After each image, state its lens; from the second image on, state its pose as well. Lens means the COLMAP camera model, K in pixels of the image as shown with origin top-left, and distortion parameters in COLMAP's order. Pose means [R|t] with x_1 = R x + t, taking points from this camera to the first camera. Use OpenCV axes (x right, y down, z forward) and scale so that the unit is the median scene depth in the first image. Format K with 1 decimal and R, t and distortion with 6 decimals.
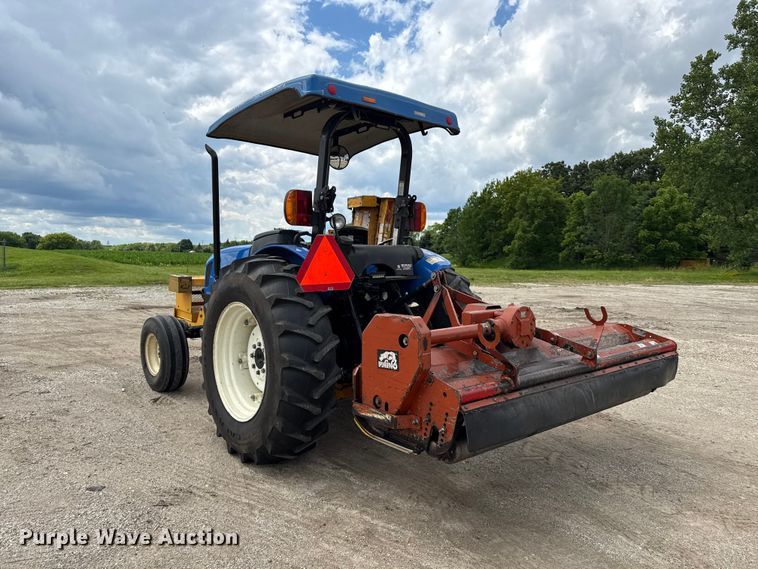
lens RADIAL K [[546.8, 0, 379.0], [0, 546.8, 284.5], [0, 0, 1]] dist [0.028144, -0.004450]
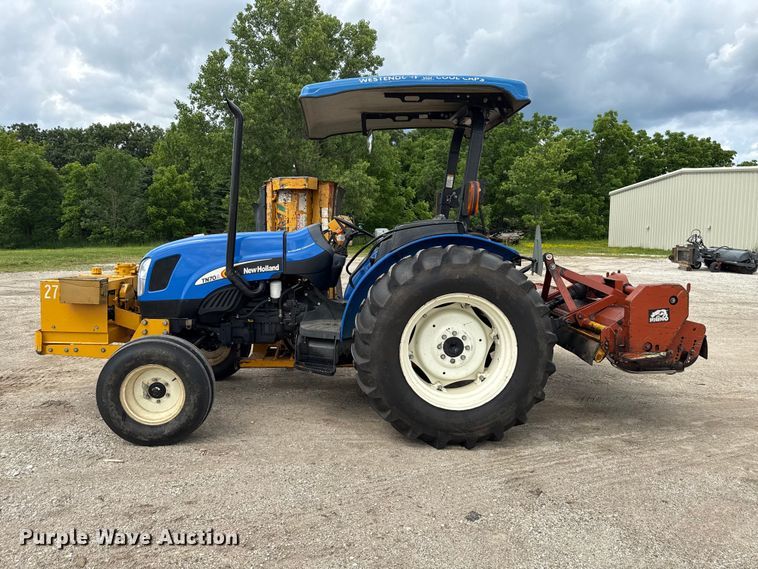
lens RADIAL K [[533.3, 0, 378.9], [0, 533.3, 299.5], [0, 0, 1]] dist [0.039515, -0.001201]
pose [[0.581679, -0.117735, 0.804853, -2.029105], [0.055988, 0.992918, 0.104782, -0.124966], [-0.811490, -0.015887, 0.584151, 0.996303]]
